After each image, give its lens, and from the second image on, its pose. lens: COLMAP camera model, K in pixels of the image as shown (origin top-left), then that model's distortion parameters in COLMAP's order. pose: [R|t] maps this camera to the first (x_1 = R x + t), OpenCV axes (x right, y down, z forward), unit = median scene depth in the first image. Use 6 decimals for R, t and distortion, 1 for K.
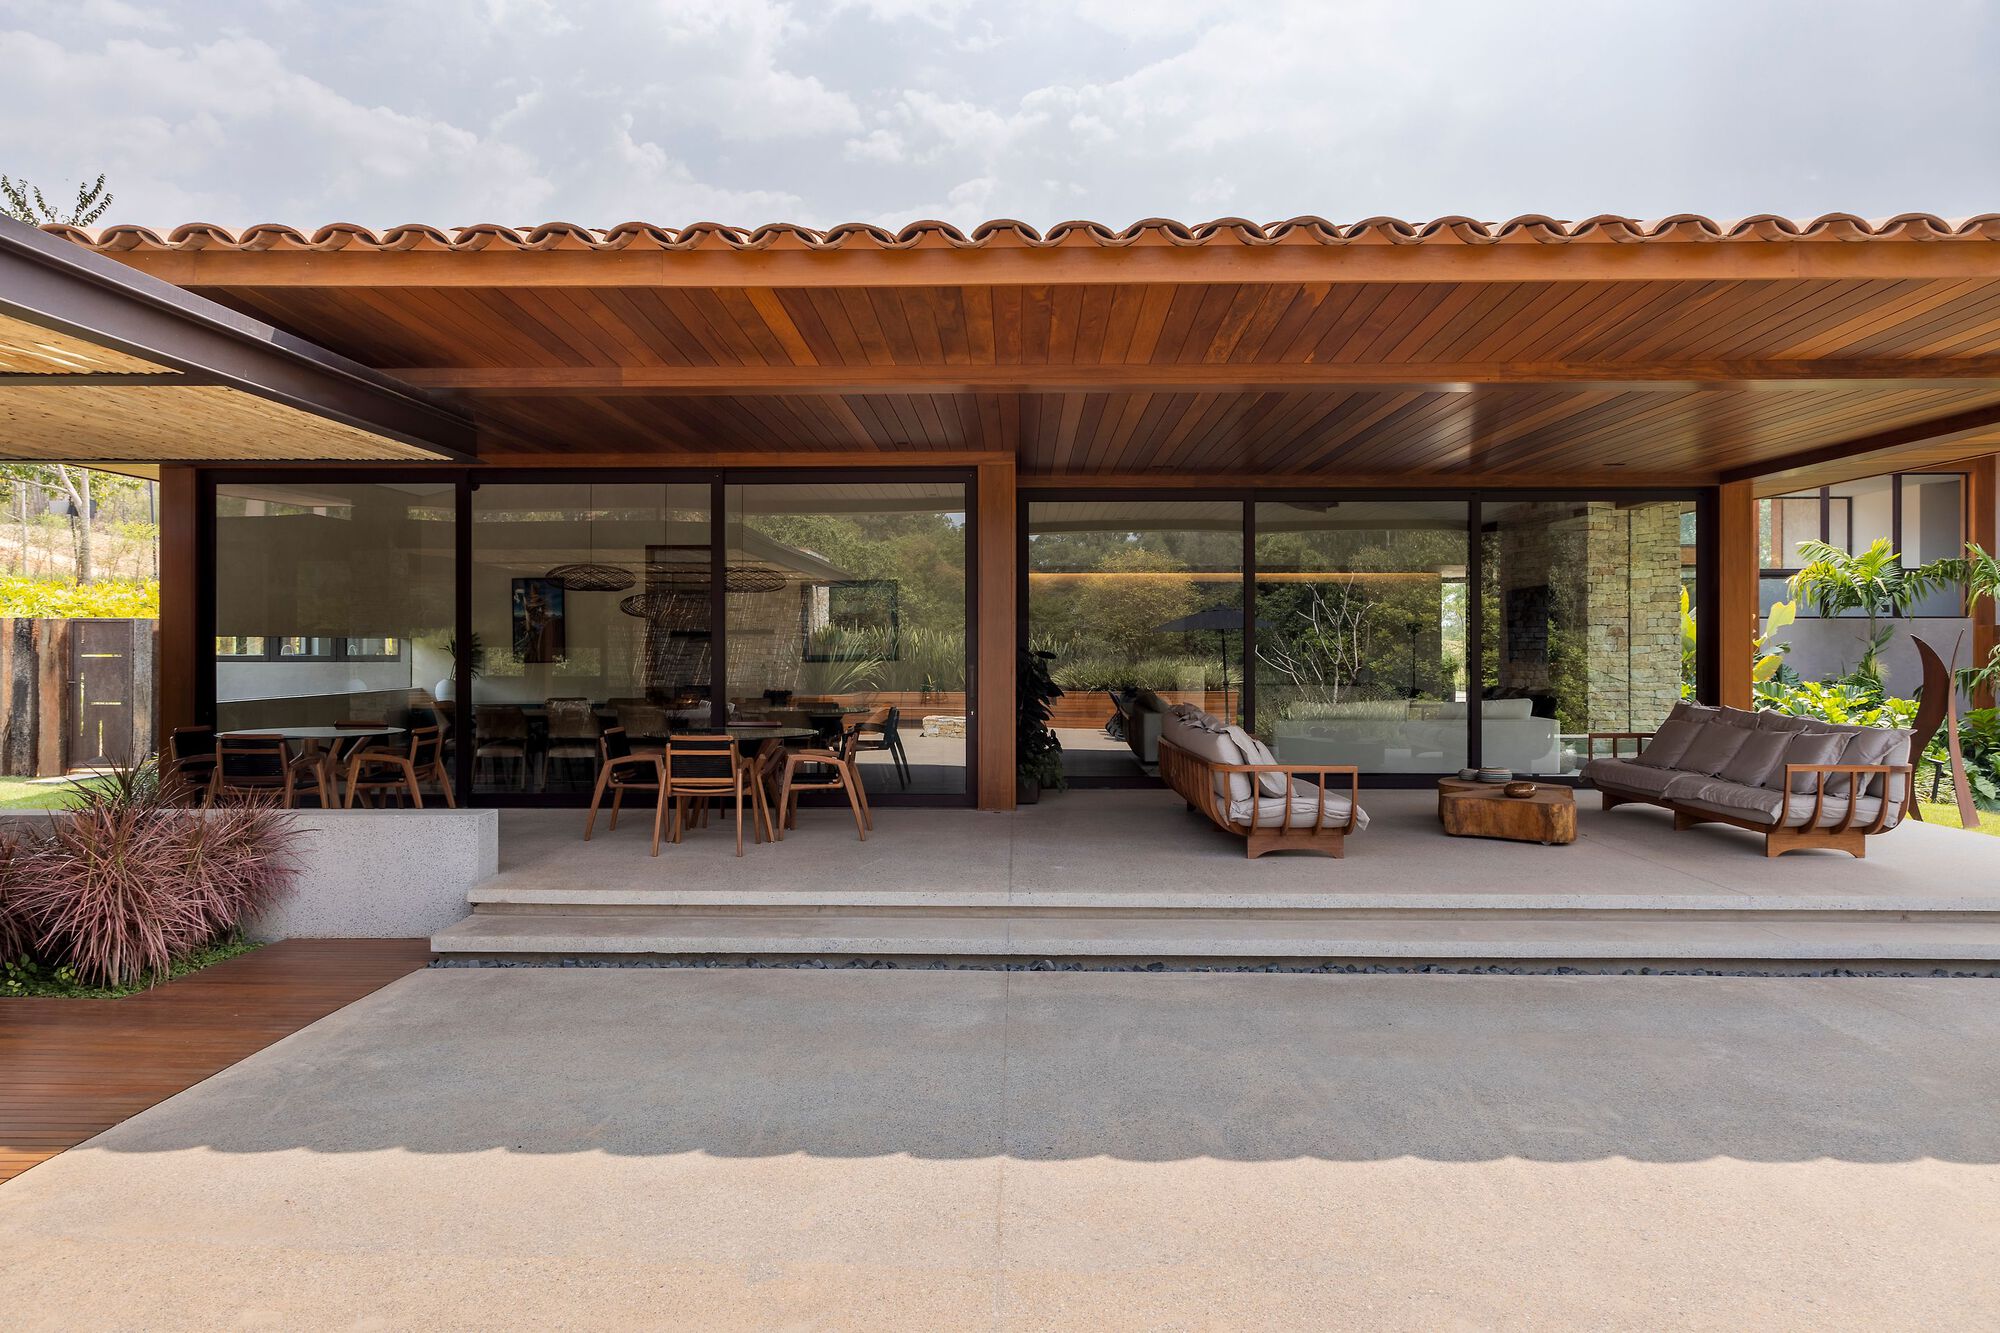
lens RADIAL K [[1362.2, 0, 996.8], [0, 1362.2, 644.7], [0, 0, 1]] dist [-0.000399, -0.000364]
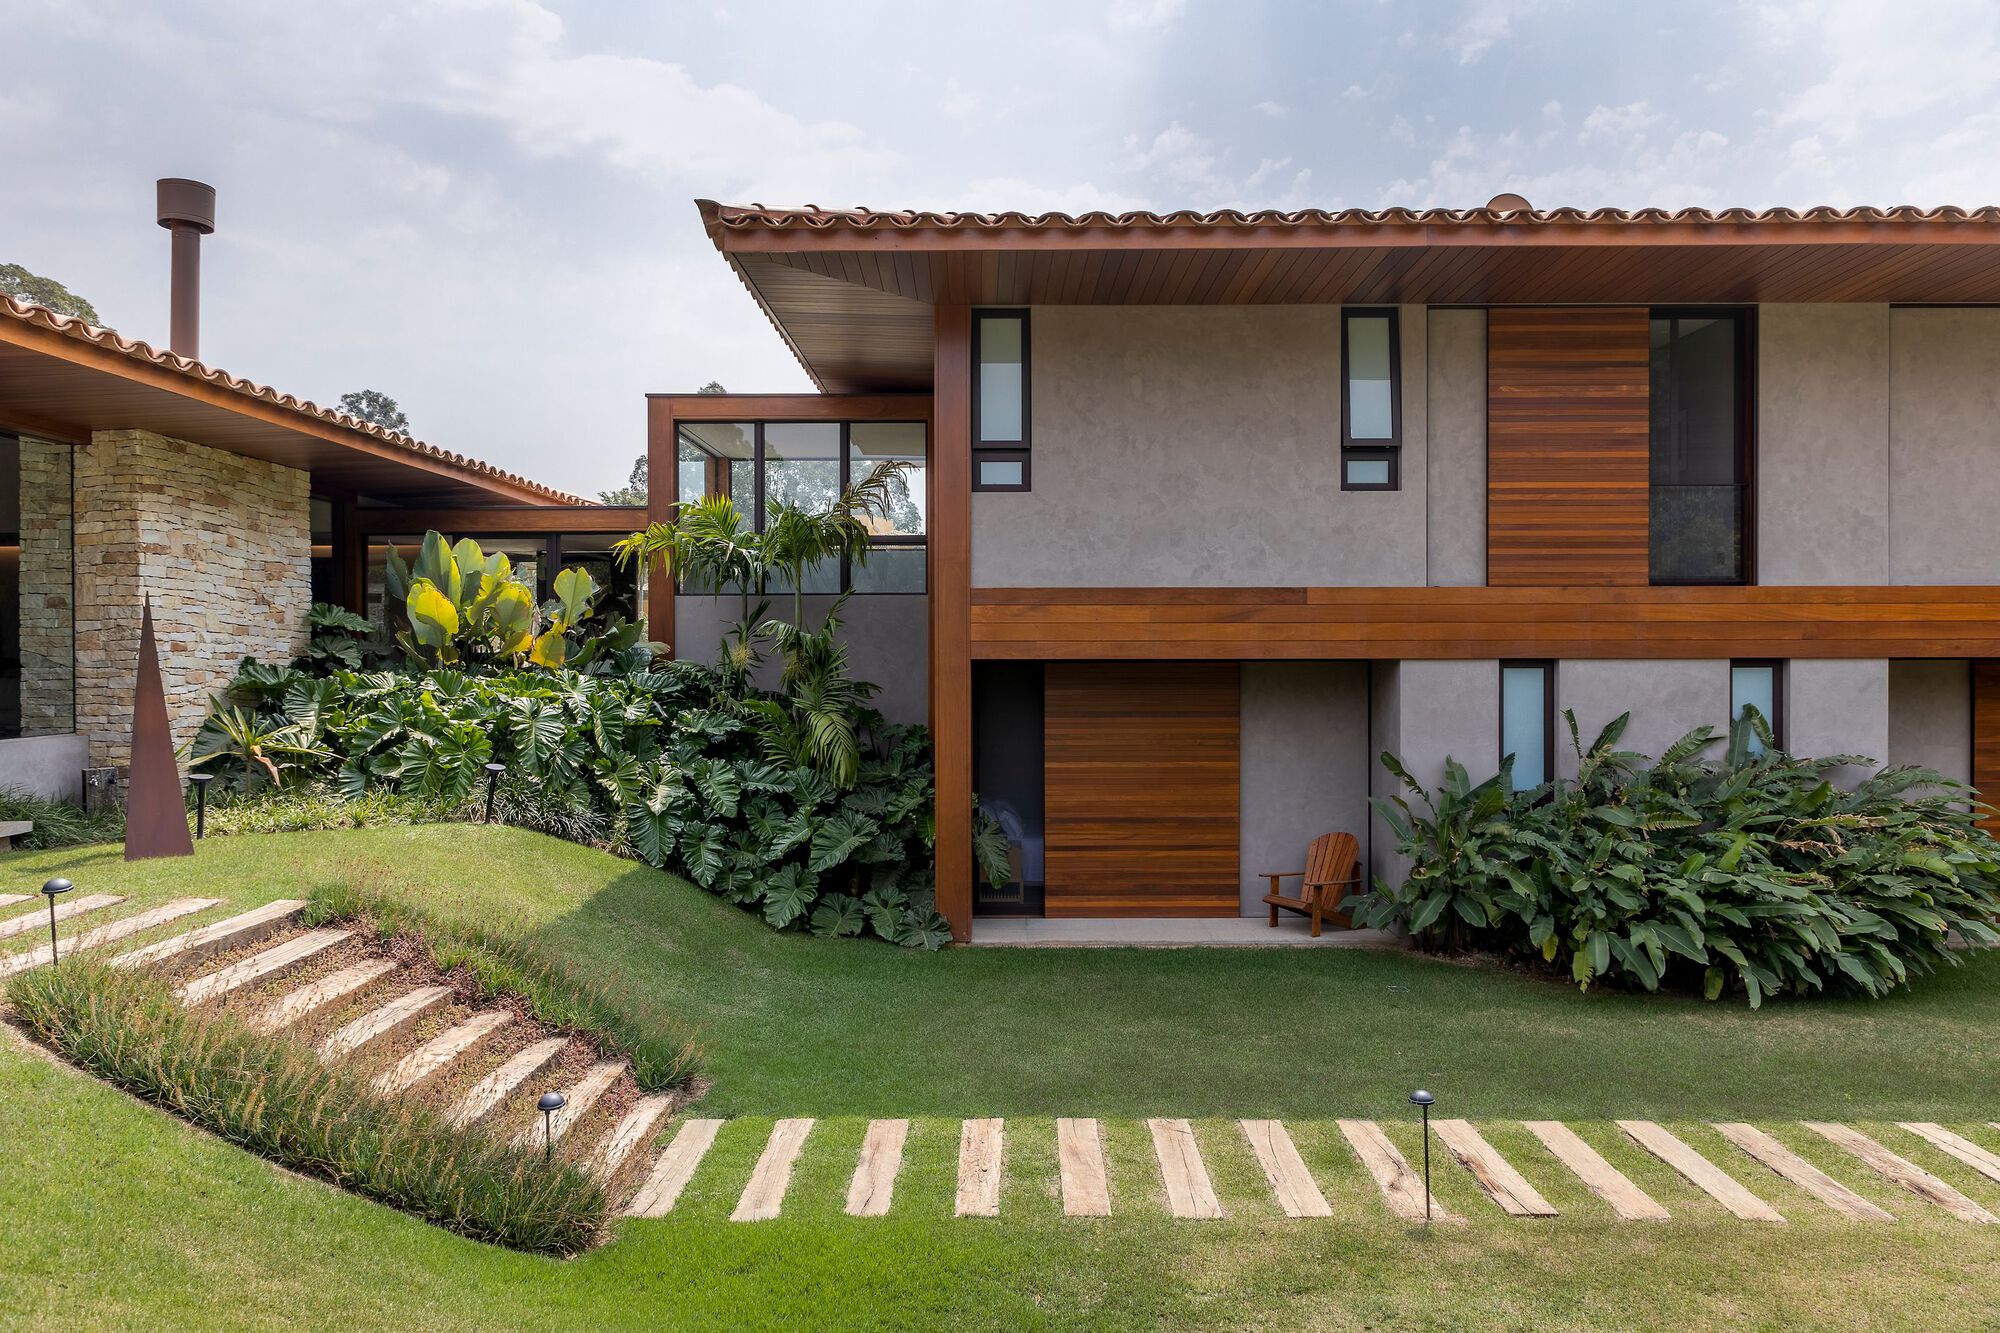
lens RADIAL K [[1362.2, 0, 1010.3], [0, 1362.2, 660.9], [0, 0, 1]] dist [-0.000399, -0.000364]
pose [[0.999497, -0.002629, 0.031608, 0.973051], [0.002434, 0.999978, 0.006200, 0.020182], [-0.031624, -0.006120, 0.999481, 0.210452]]
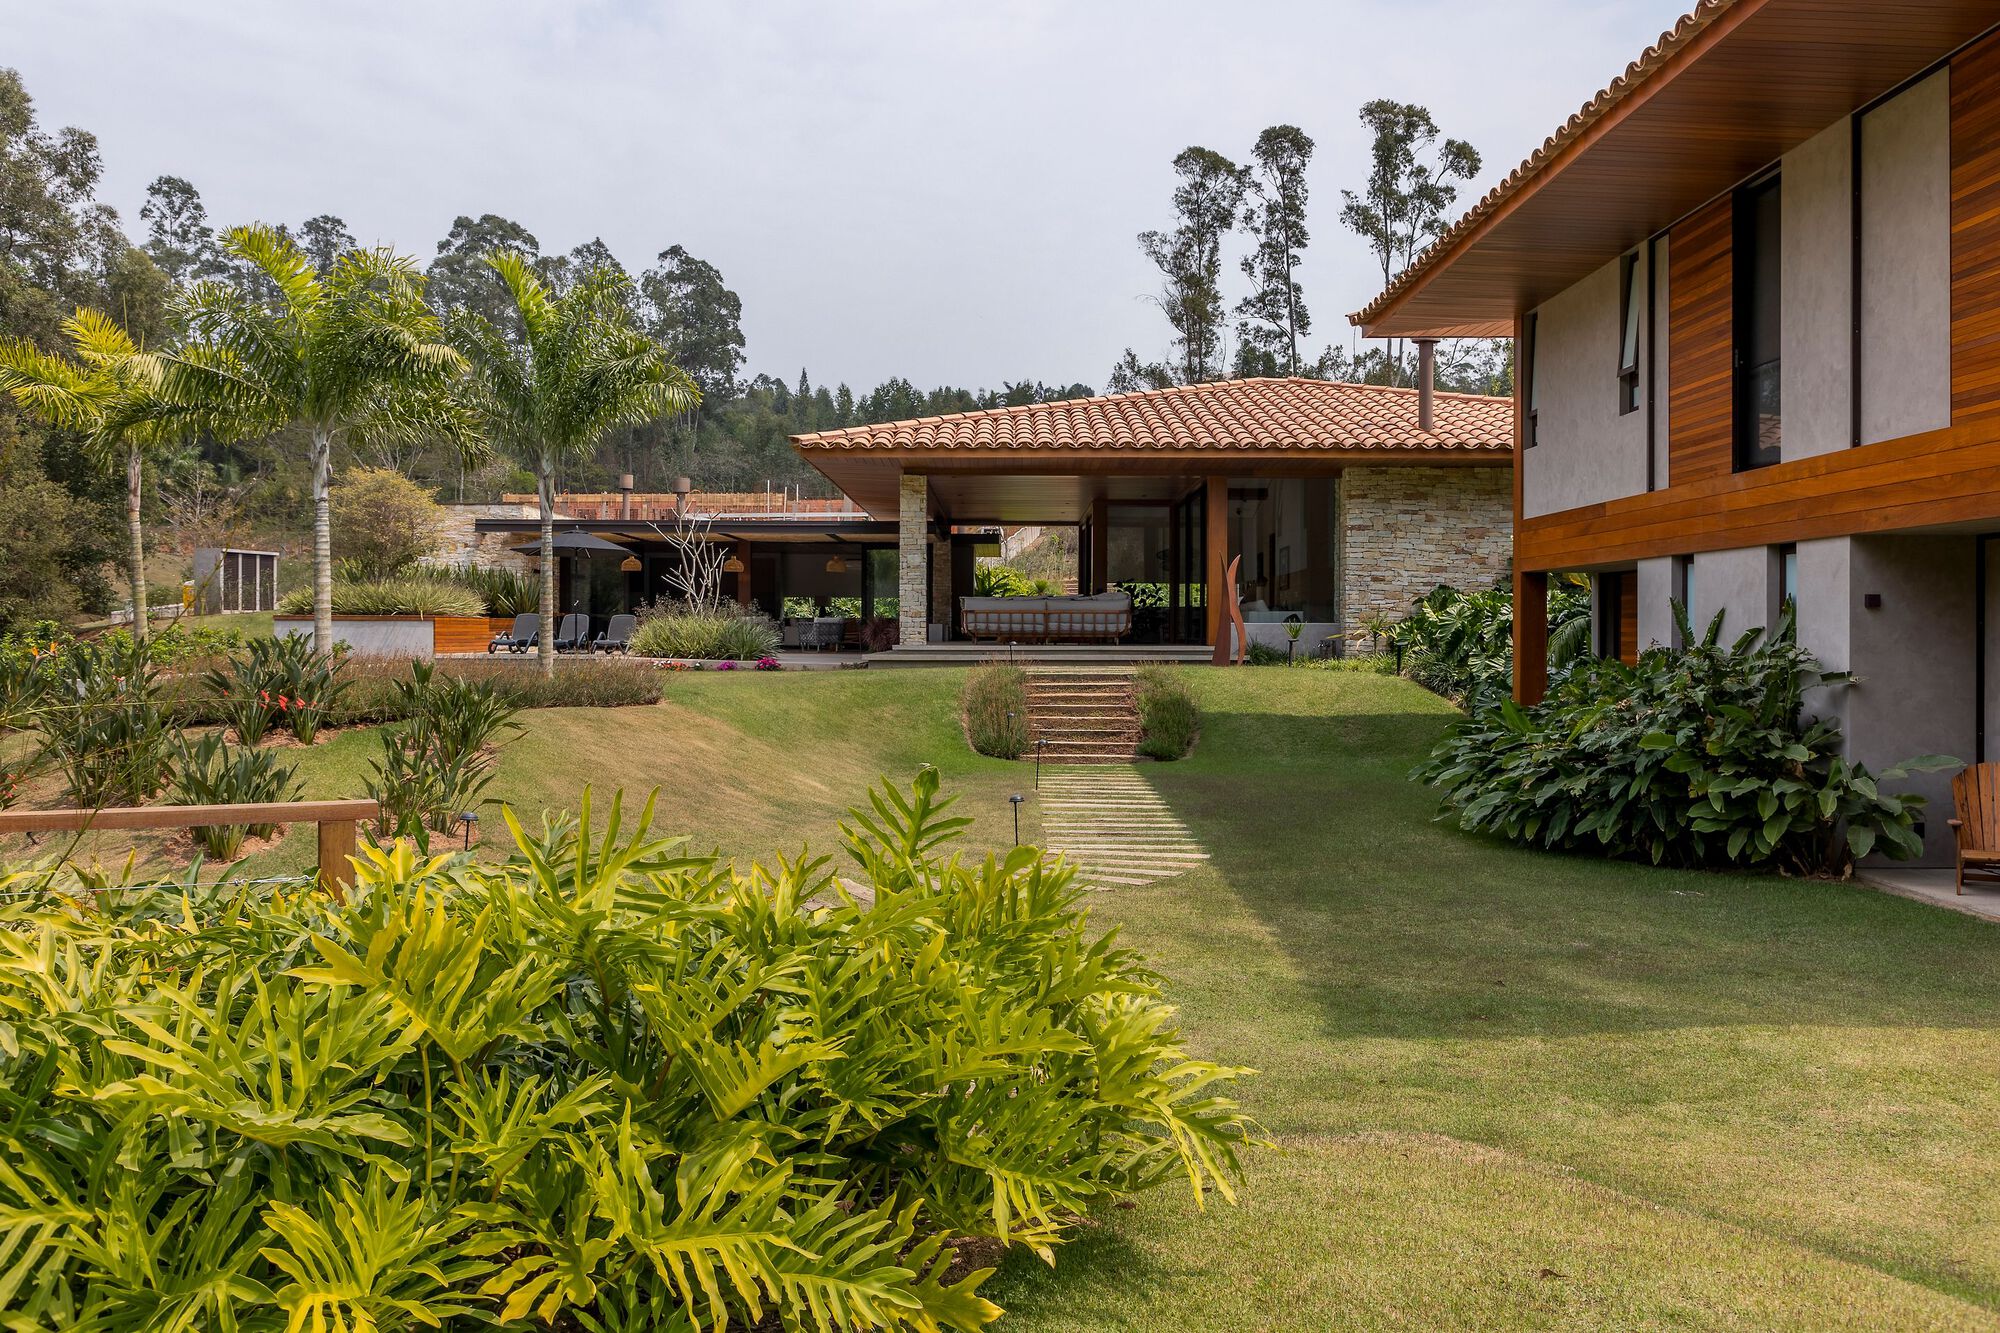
lens RADIAL K [[1742.4, 0, 1003.2], [0, 1742.4, 658.4], [0, 0, 1]] dist [-0.004880, 0.004624]
pose [[0.021875, 0.015753, -0.999637, 2.431469], [-0.007170, 0.999853, 0.015599, 0.076847], [0.999735, 0.006827, 0.021985, 0.576863]]
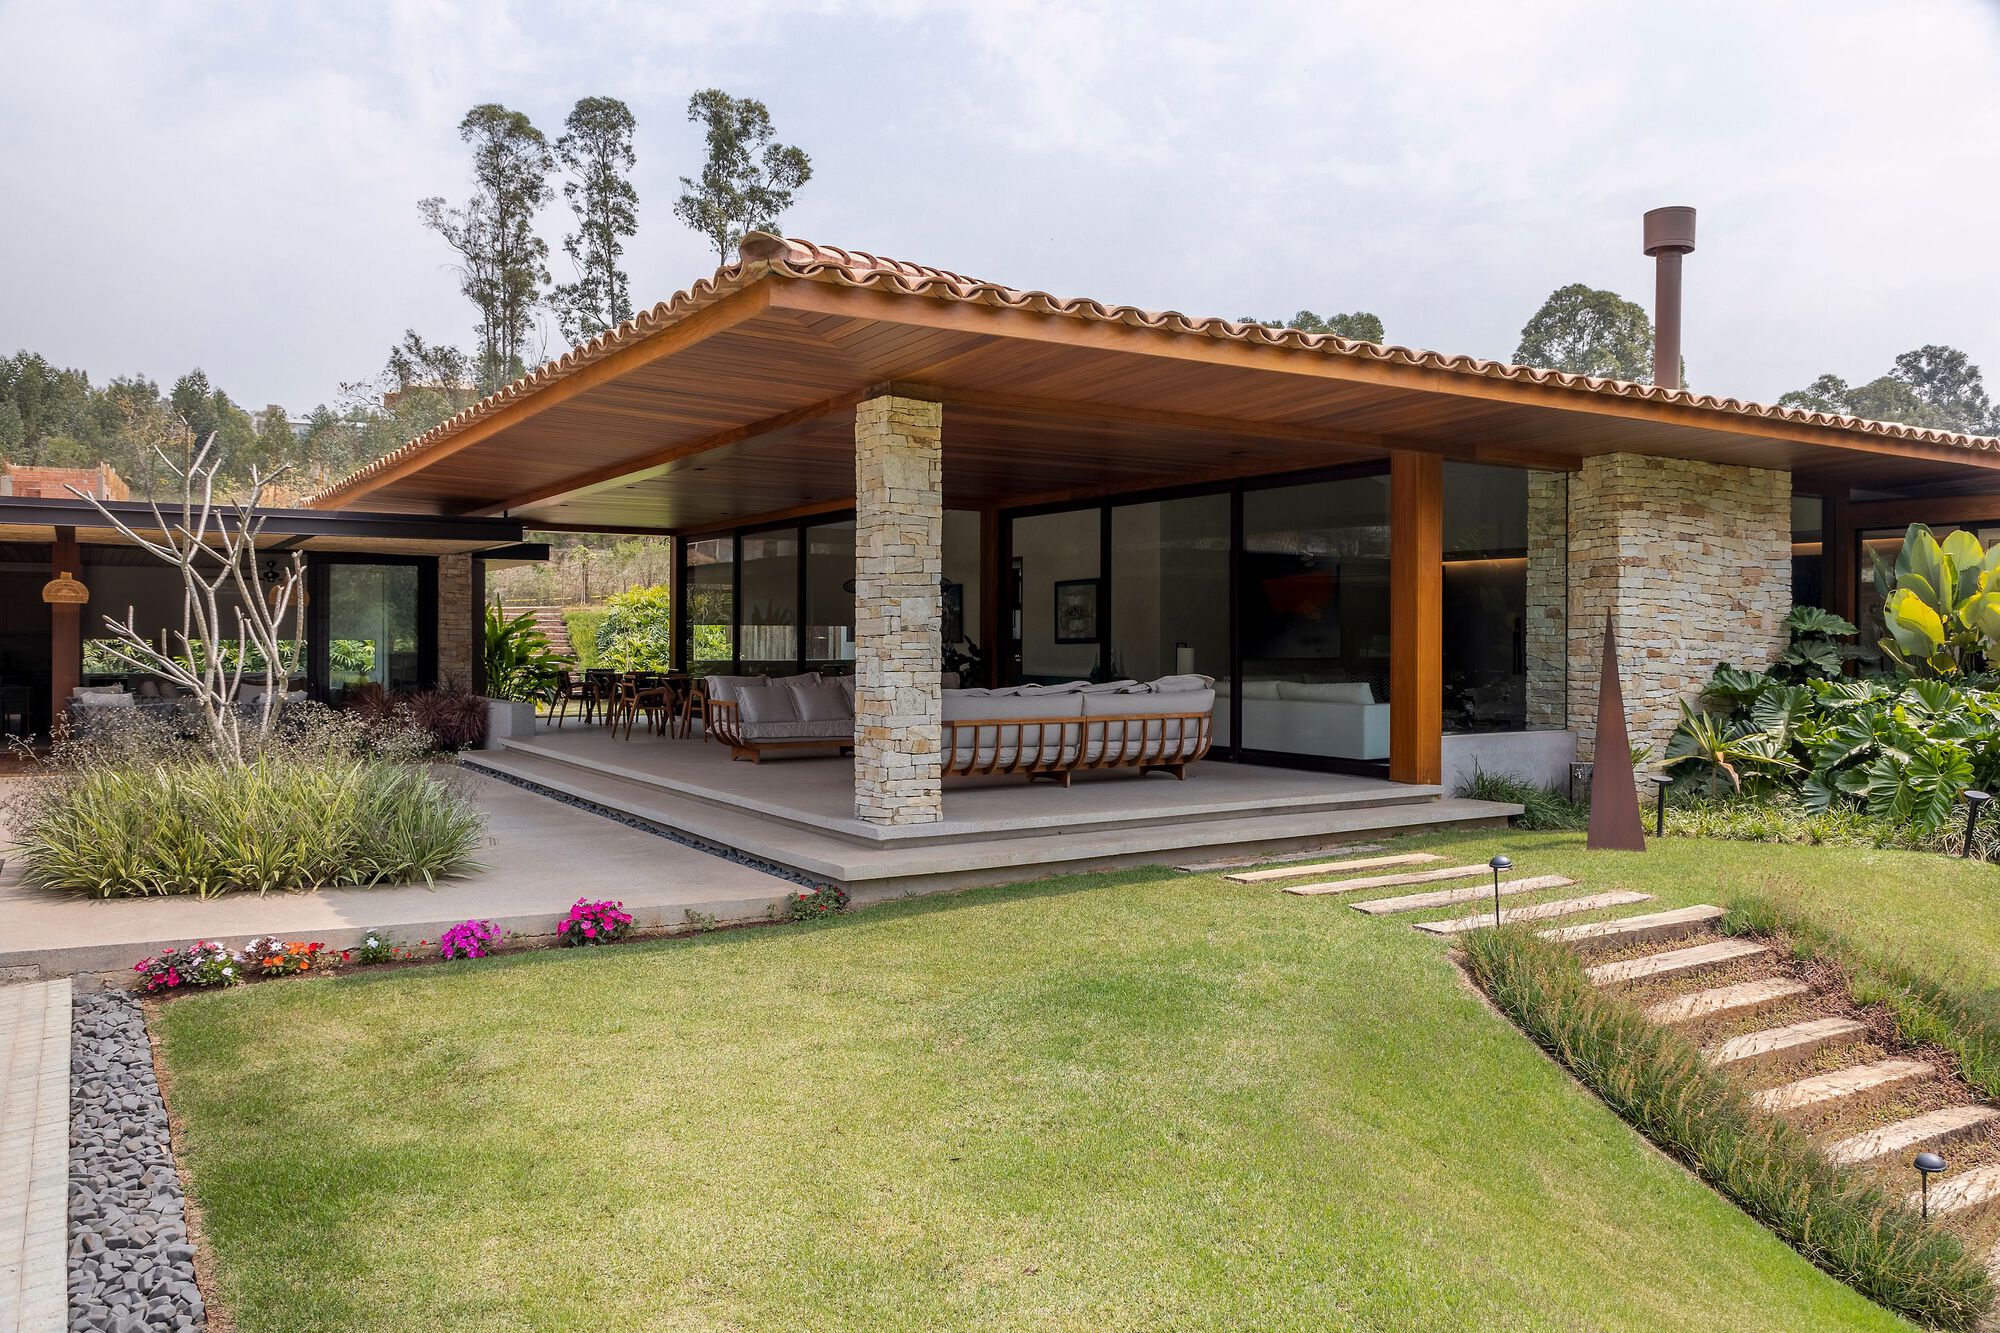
lens RADIAL K [[1474.0, 0, 996.1], [0, 1474.0, 645.6], [0, 0, 1]] dist [-0.014299, 0.004080]
pose [[0.558021, 0.005854, -0.829806, 1.039644], [-0.005777, 0.999978, 0.003169, 0.010474], [0.829807, 0.003026, 0.558043, 0.177501]]
